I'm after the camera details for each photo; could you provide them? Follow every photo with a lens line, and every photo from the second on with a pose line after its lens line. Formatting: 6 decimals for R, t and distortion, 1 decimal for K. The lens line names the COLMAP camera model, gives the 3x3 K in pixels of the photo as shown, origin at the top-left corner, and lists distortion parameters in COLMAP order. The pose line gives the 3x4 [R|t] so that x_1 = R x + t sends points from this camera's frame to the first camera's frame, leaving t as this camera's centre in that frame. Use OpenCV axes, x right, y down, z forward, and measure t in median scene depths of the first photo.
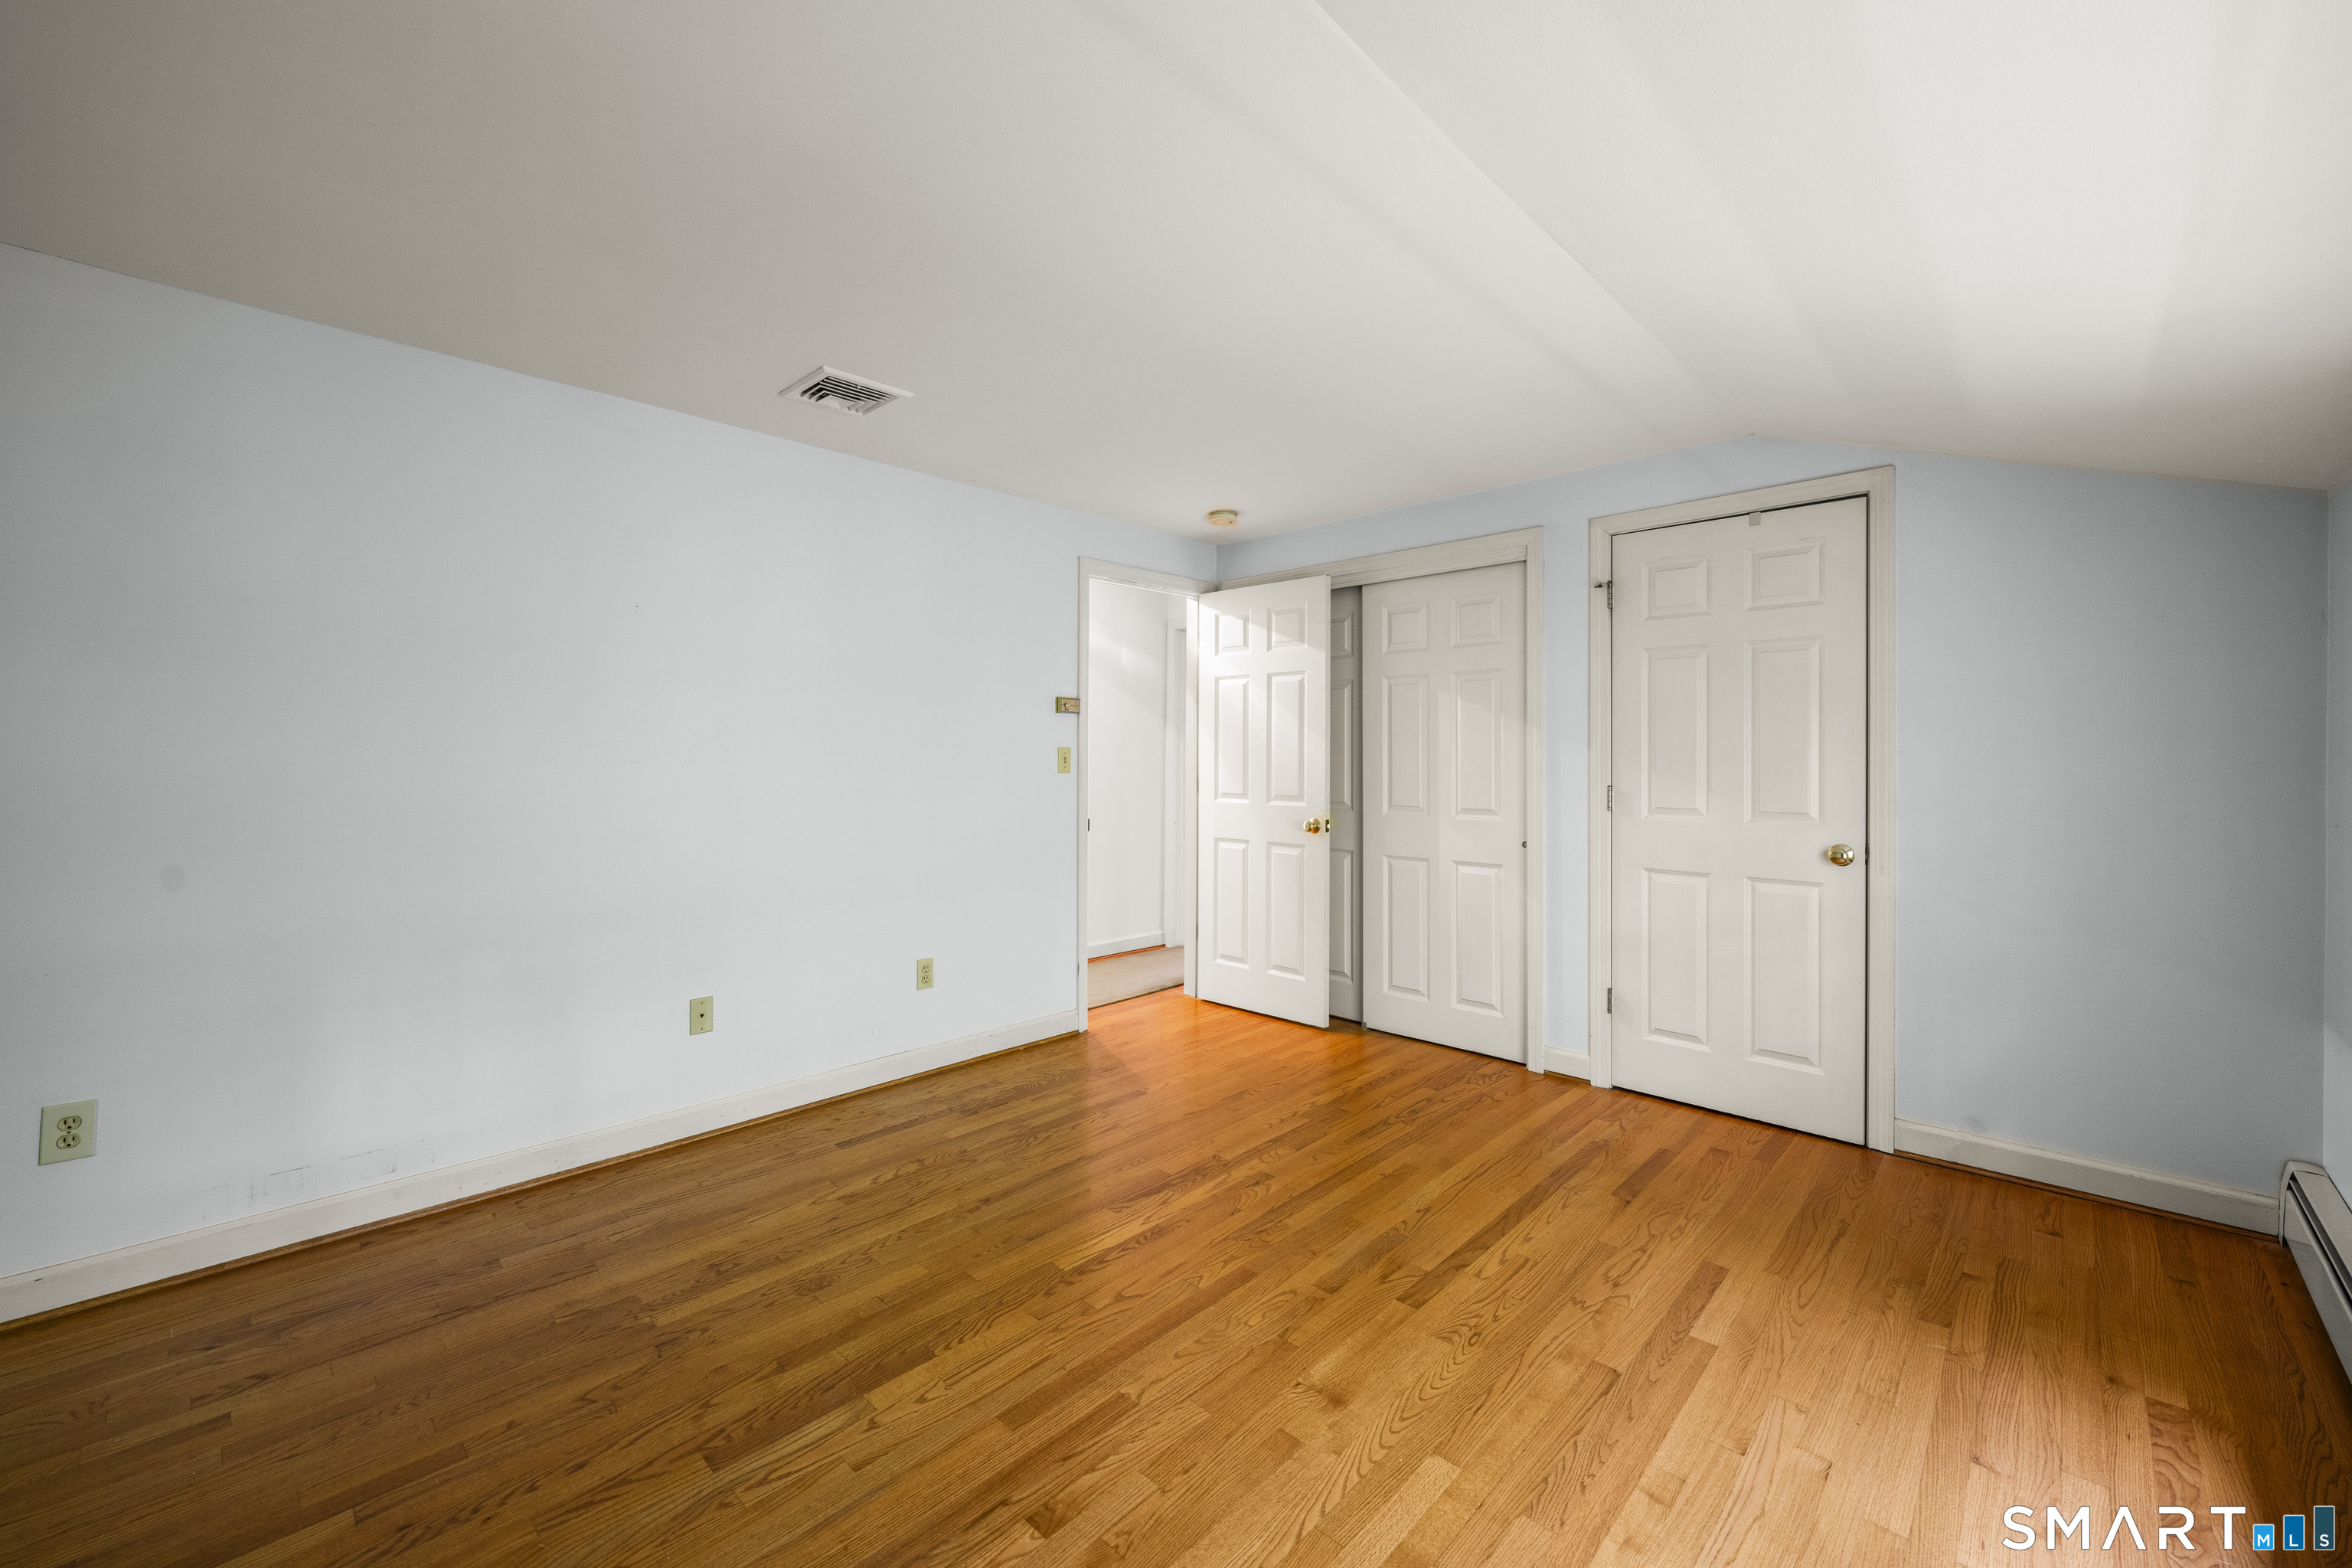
lens RADIAL K [[926.3, 0, 1178.6], [0, 926.3, 768.9], [0, 0, 1]] dist [0.000120, -0.000168]
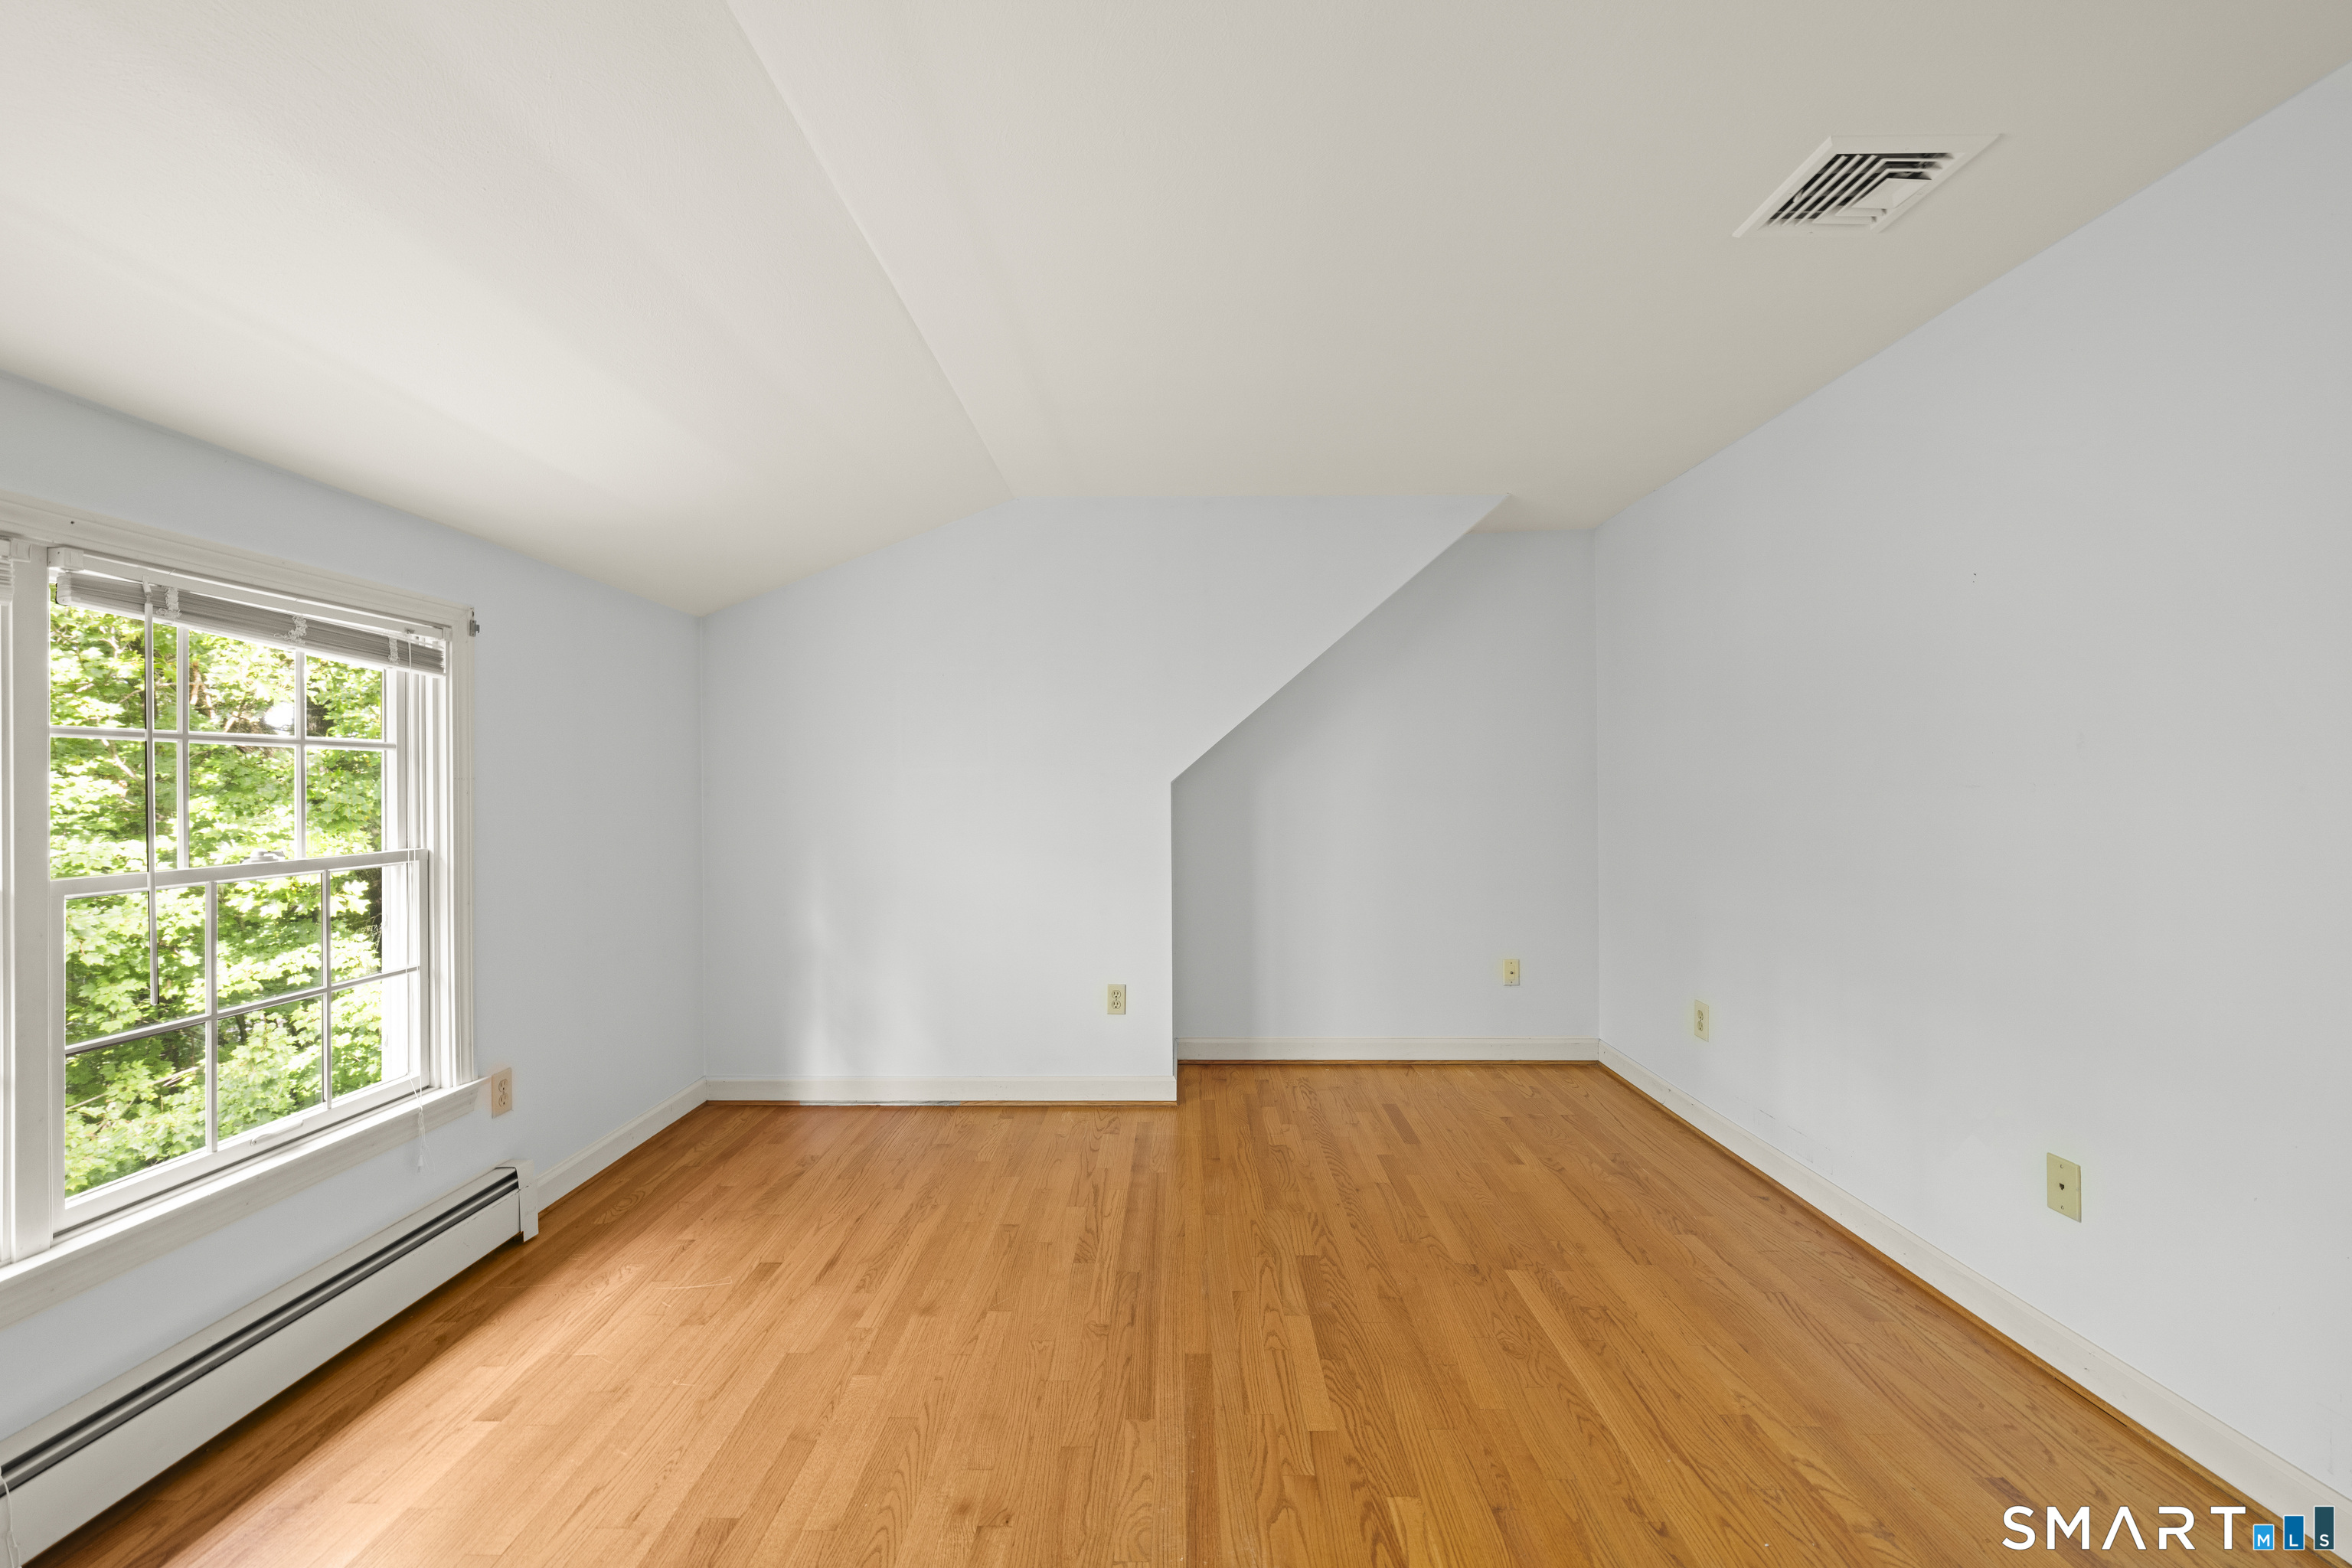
lens RADIAL K [[926.3, 0, 1174.6], [0, 926.3, 780.9], [0, 0, 1]] dist [0.000120, -0.000168]
pose [[-0.724984, 0.001220, -0.688765, 0.533822], [-0.004385, 0.999970, 0.006386, -0.020259], [0.688752, 0.007650, -0.724957, 1.521683]]
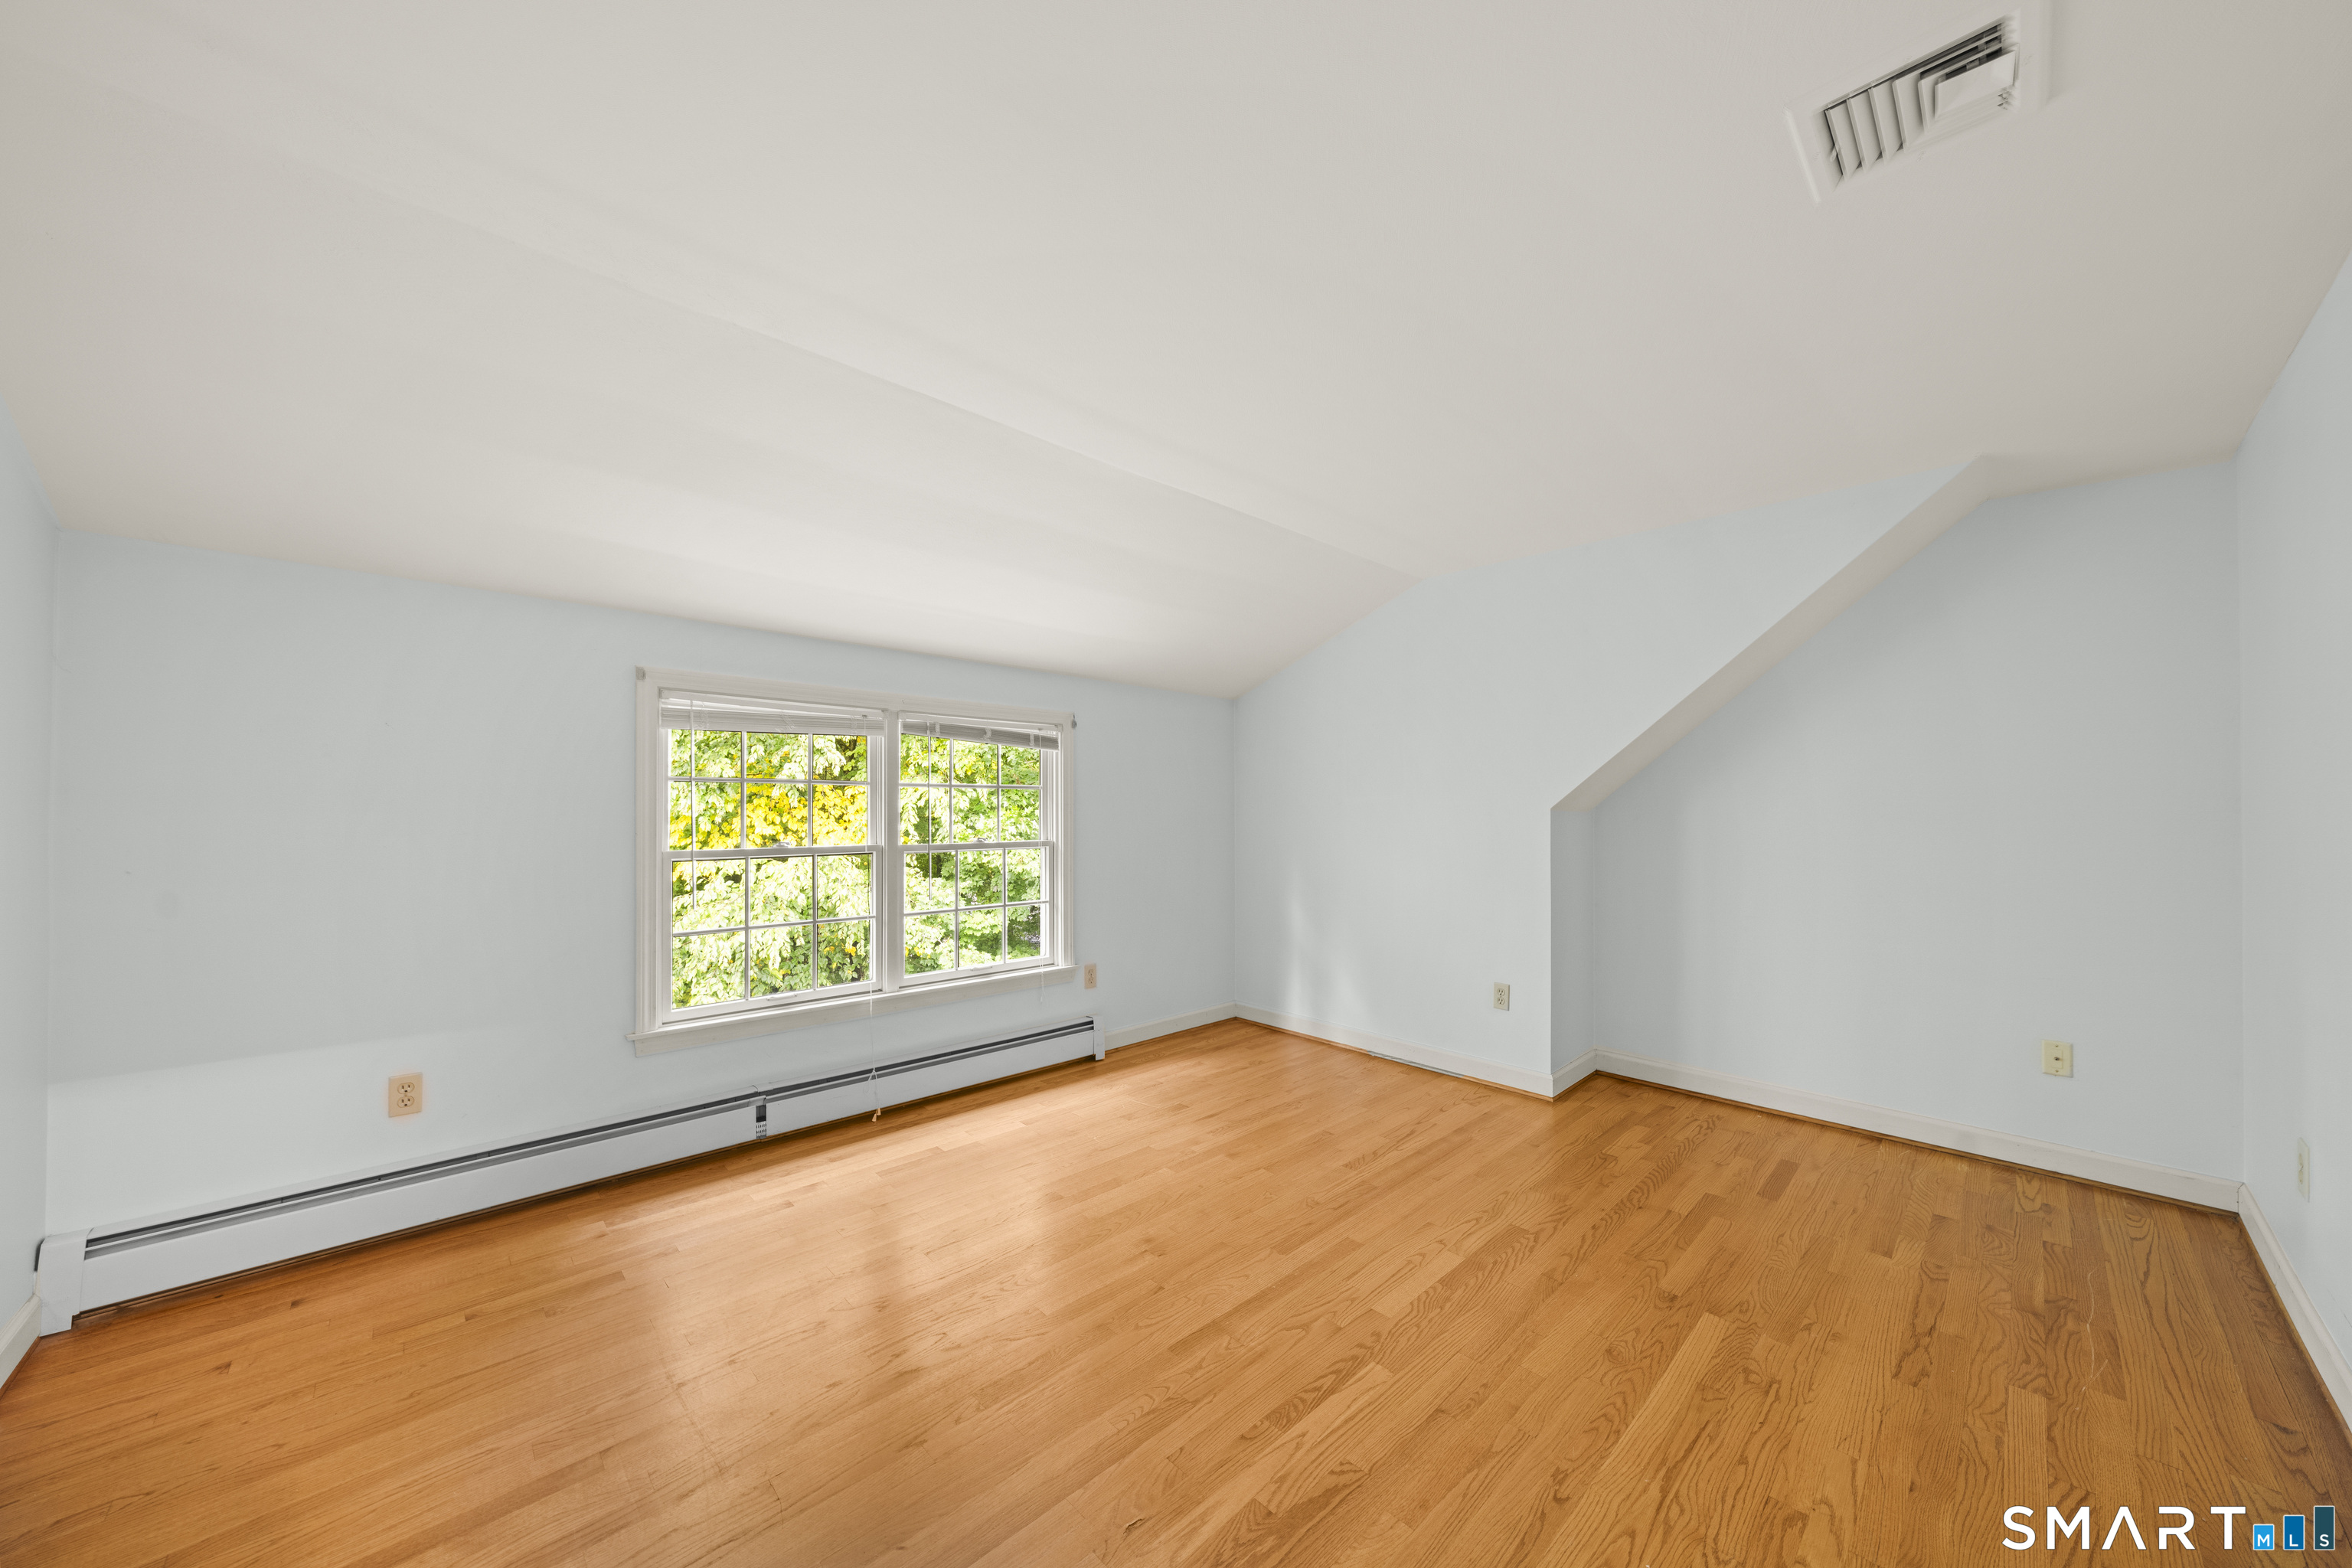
lens RADIAL K [[814.3, 0, 1184.4], [0, 814.3, 801.7], [0, 0, 1]] dist [-0.000683, -0.000167]
pose [[-0.999215, -0.003212, 0.039491, 0.039811], [-0.003108, 0.999992, 0.002700, -0.023880], [-0.039499, 0.002575, -0.999216, 1.975613]]
